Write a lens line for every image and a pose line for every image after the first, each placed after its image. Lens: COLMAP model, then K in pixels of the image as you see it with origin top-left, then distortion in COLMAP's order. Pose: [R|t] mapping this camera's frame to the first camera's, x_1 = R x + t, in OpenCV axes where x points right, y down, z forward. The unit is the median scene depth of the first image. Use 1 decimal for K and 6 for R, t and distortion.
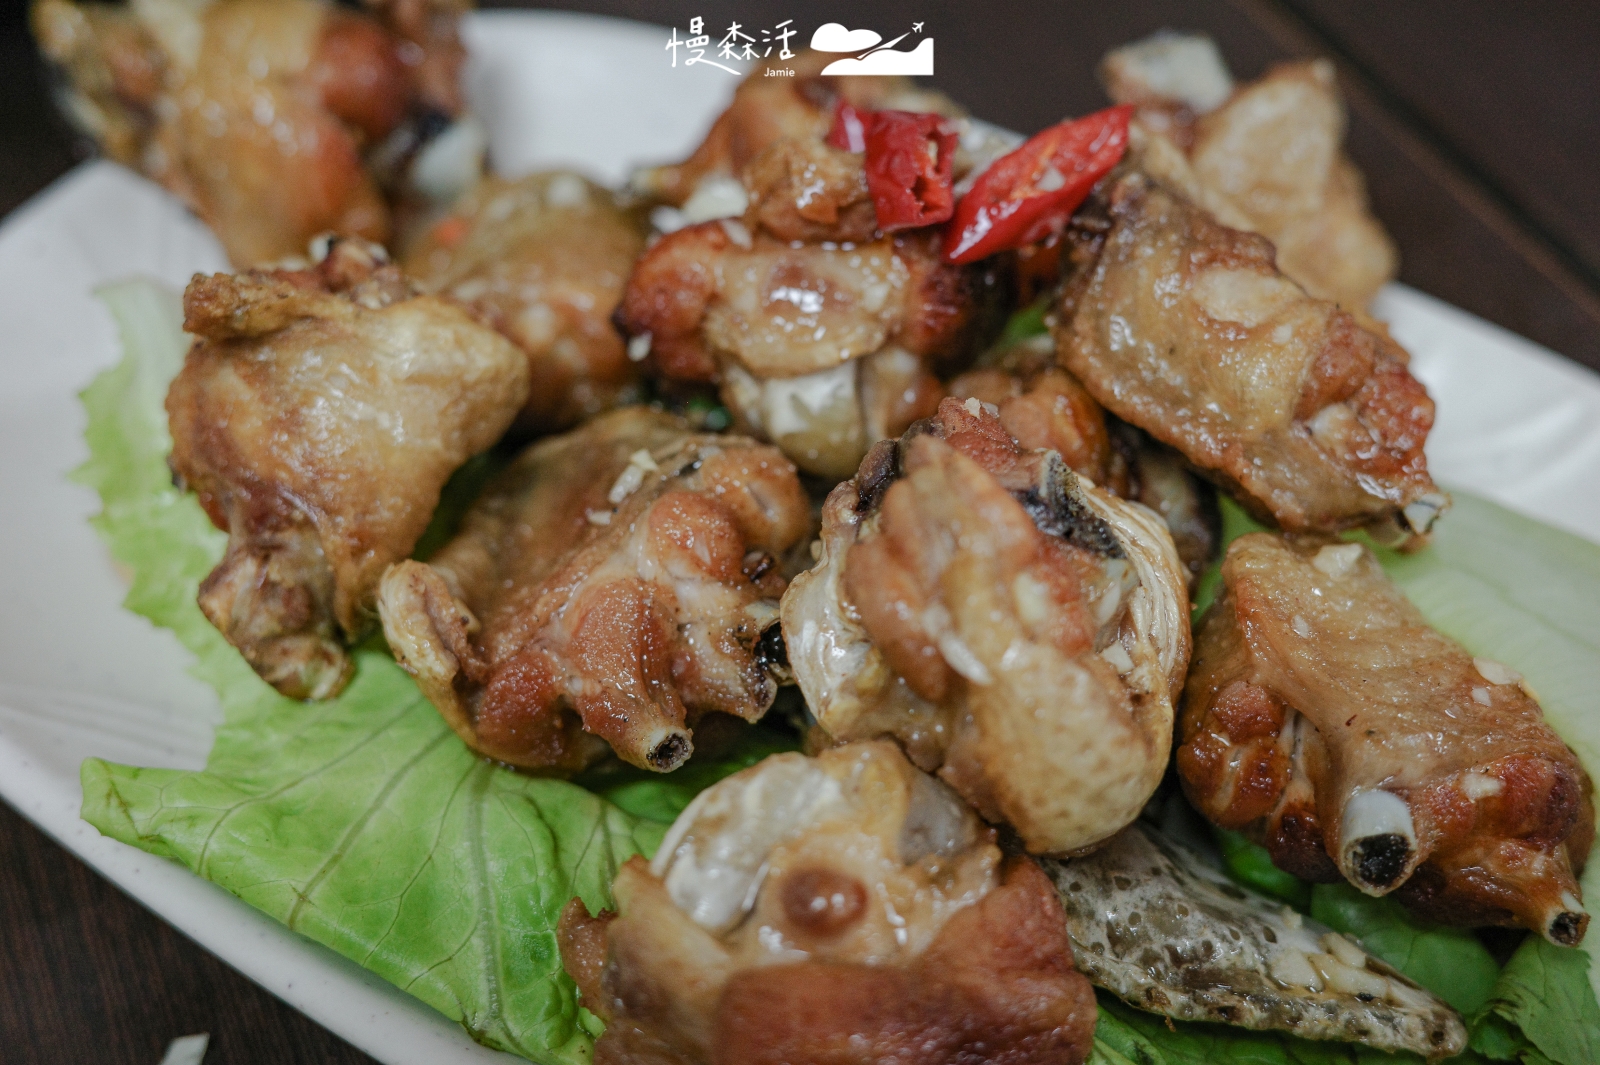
lens RADIAL K [[2075.5, 0, 716.0], [0, 2075.5, 564.9], [0, 0, 1]] dist [0.293857, 0.045189]
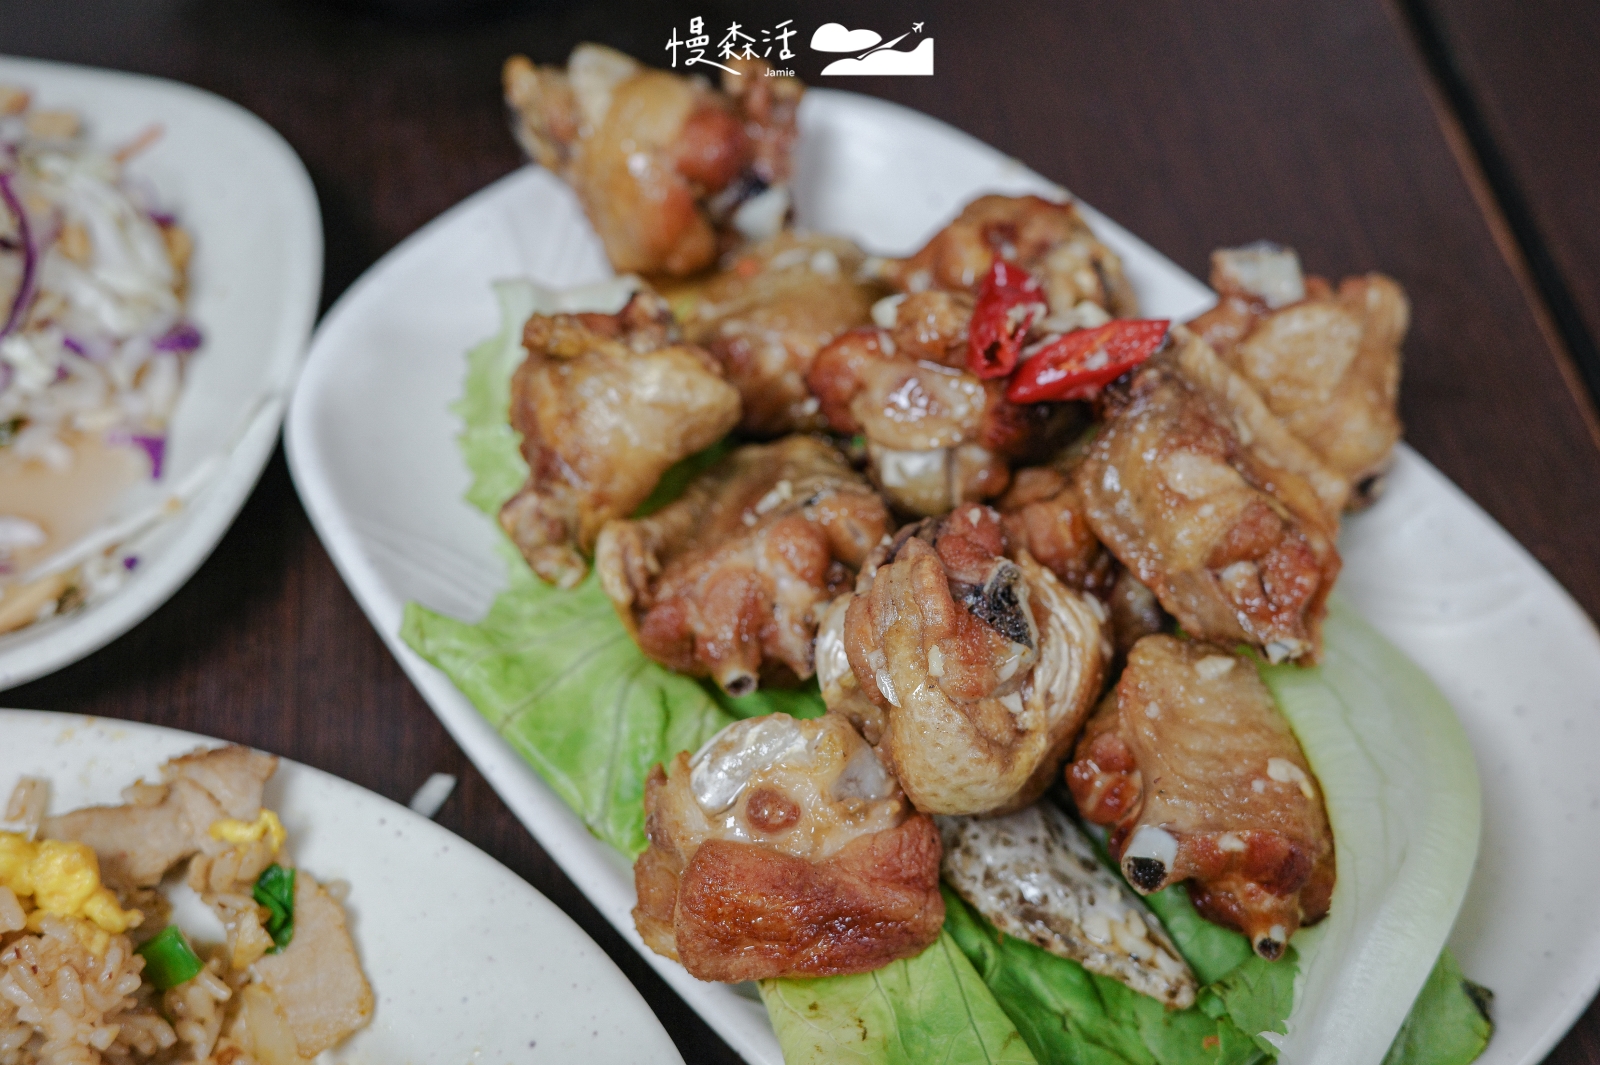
lens RADIAL K [[1987.1, 0, 758.5], [0, 1987.1, 532.9], [0, 0, 1]] dist [0.587306, -0.008487]
pose [[0.952410, 0.224042, -0.206690, 0.263239], [-0.202306, 0.971797, 0.121172, -0.198079], [0.228008, -0.073591, 0.970874, -0.426034]]
